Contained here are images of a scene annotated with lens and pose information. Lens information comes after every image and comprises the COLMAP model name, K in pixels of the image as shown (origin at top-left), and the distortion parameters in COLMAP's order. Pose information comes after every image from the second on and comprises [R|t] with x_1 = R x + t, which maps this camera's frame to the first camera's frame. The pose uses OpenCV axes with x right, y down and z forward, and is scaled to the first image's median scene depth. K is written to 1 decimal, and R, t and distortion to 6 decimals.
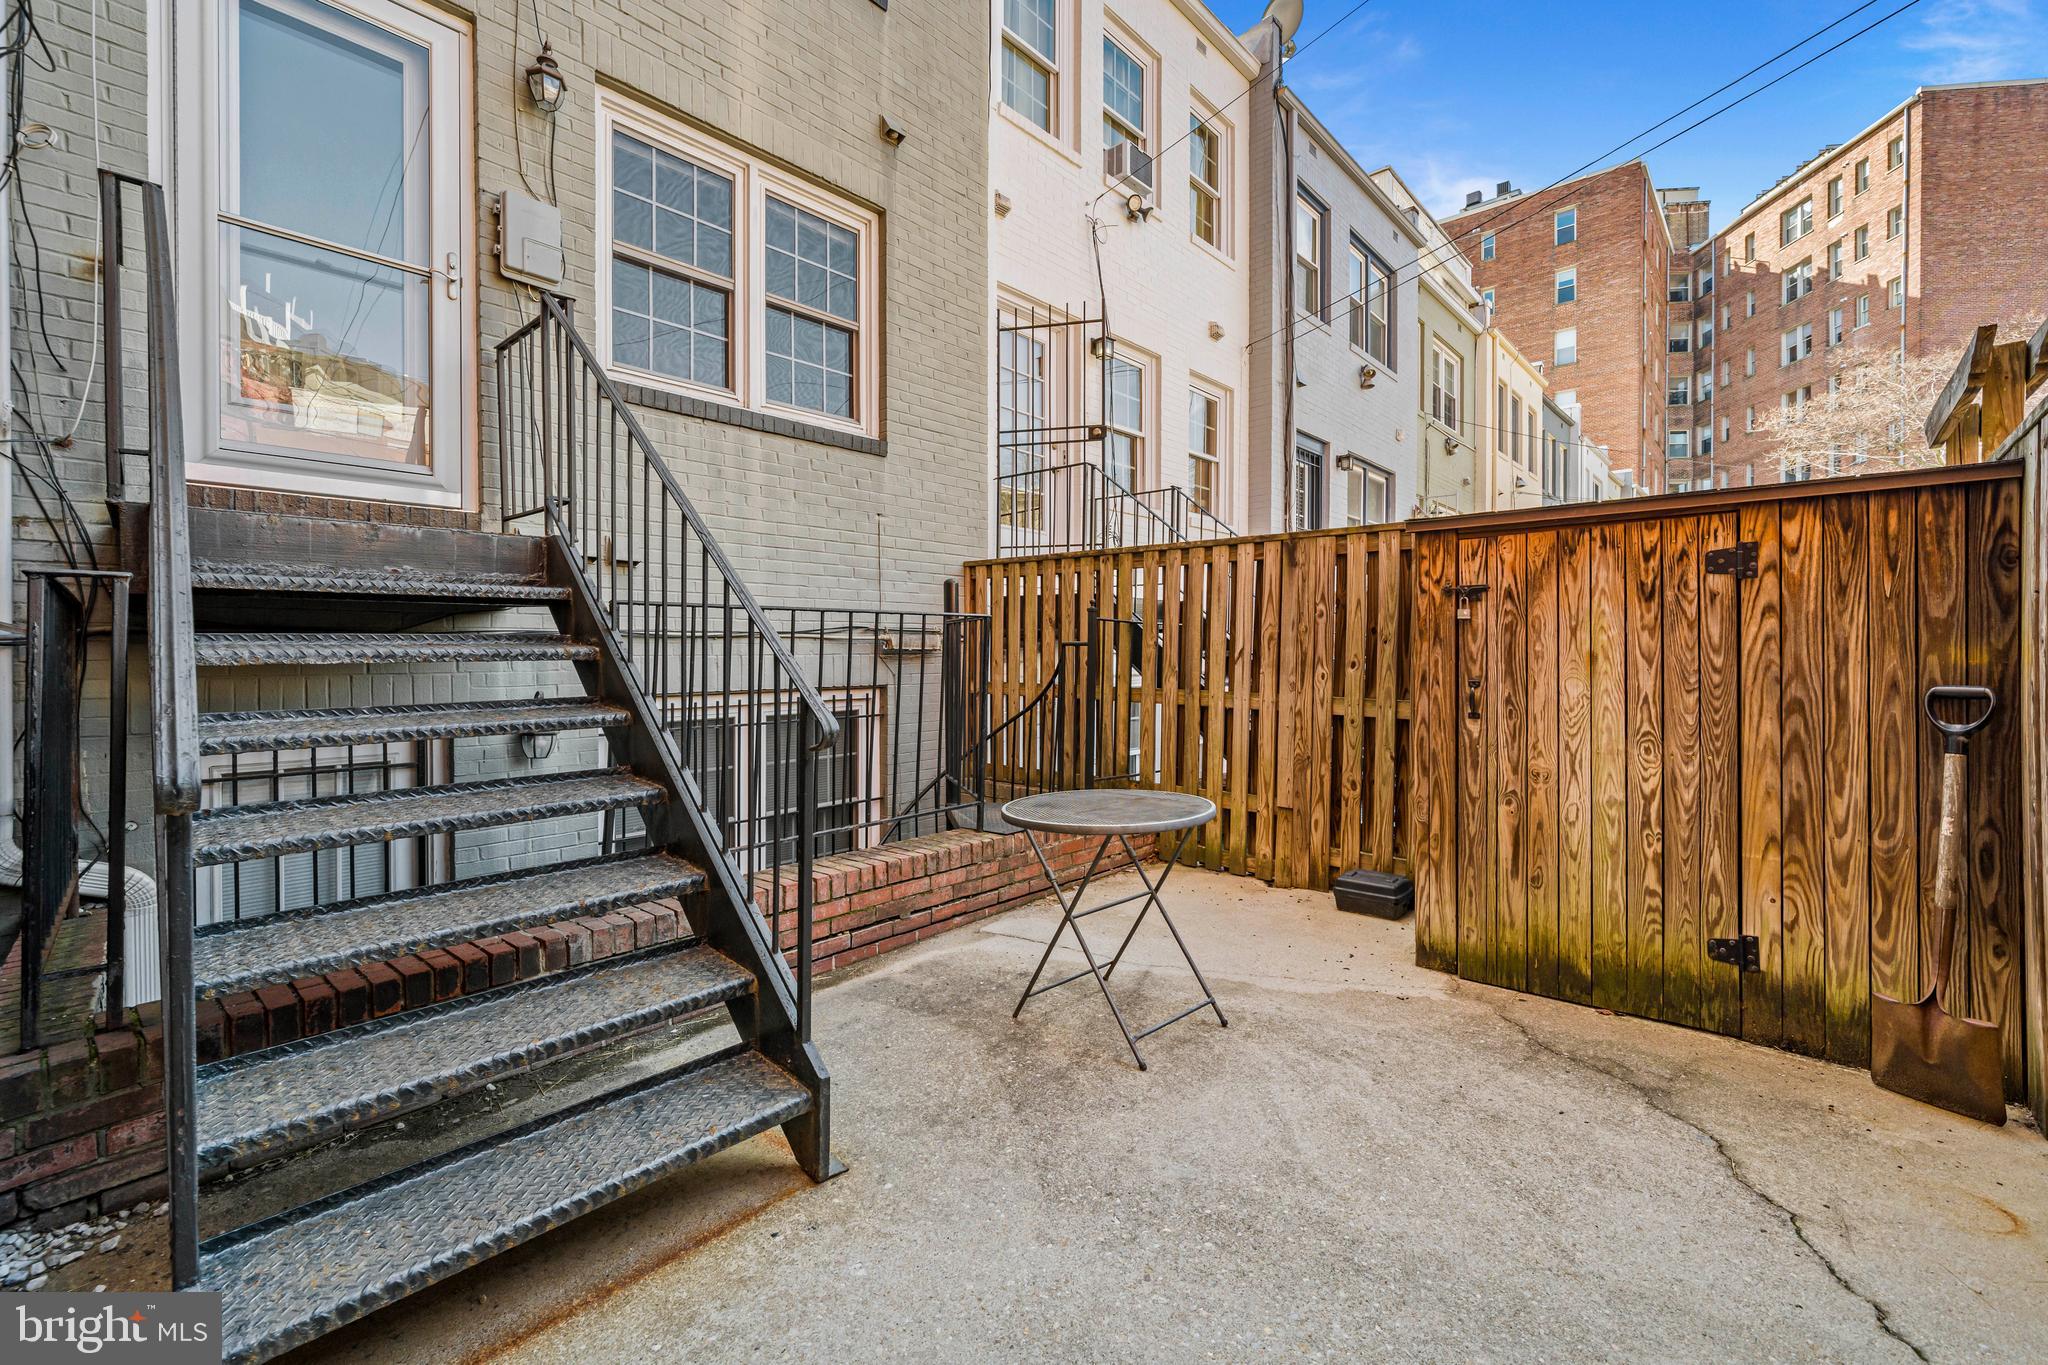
lens RADIAL K [[852.8, 0, 1024.0], [0, 852.8, 682.5], [0, 0, 1]] dist [0.001205, 0.000748]
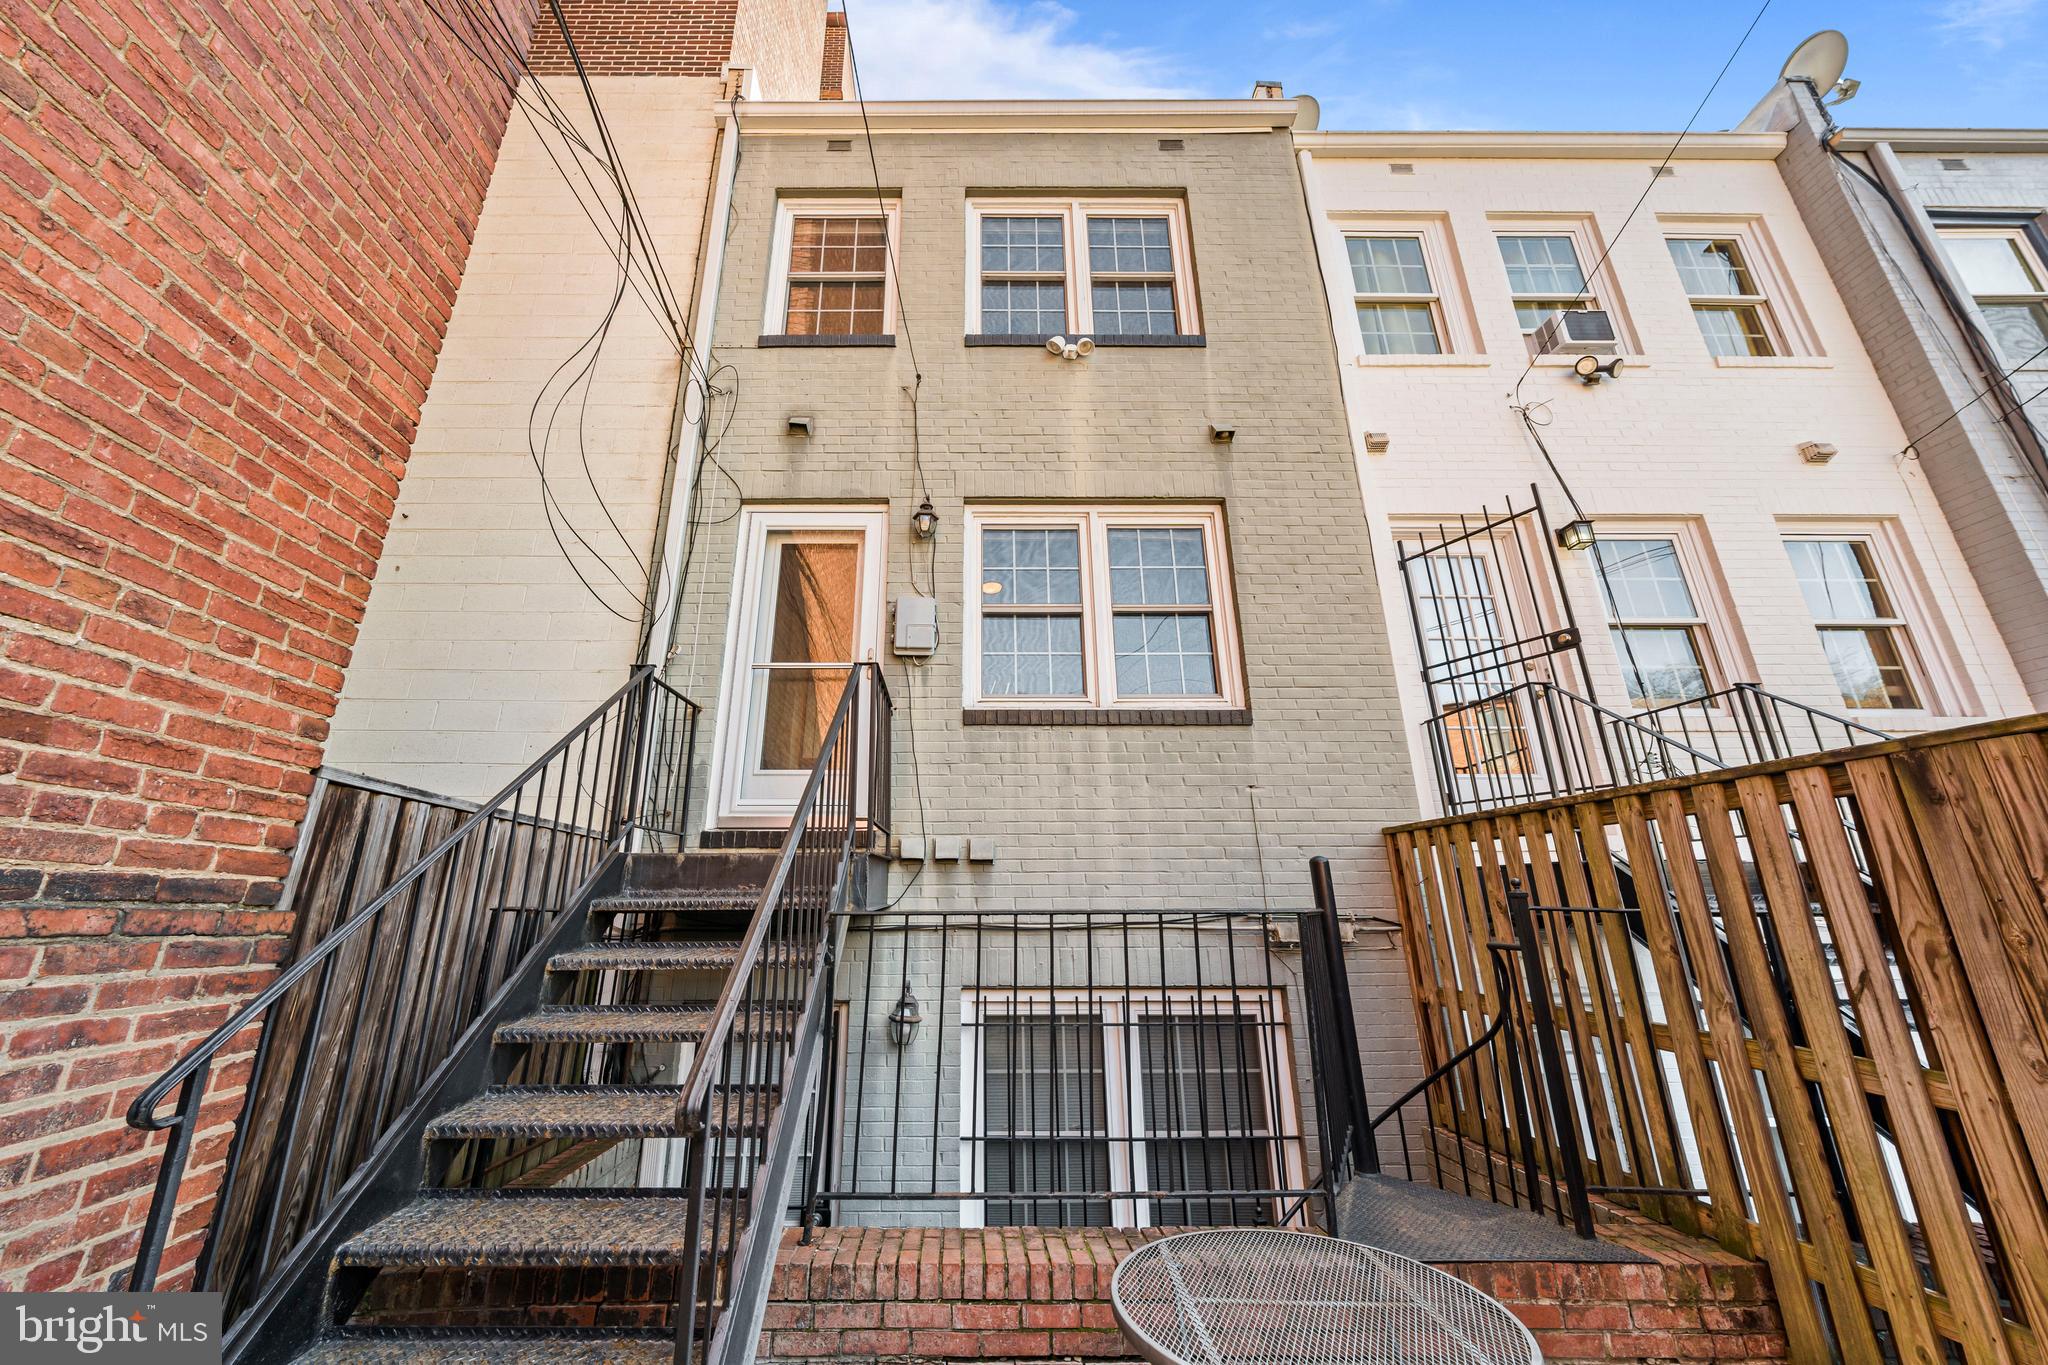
lens RADIAL K [[731.6, 0, 975.1], [0, 731.6, 679.7], [0, 0, 1]] dist [-0.001994, -0.000114]
pose [[0.677405, -0.219359, -0.702142, 0.206513], [-0.025858, 0.946813, -0.320744, -0.044109], [0.735156, 0.235430, 0.635704, 0.246935]]
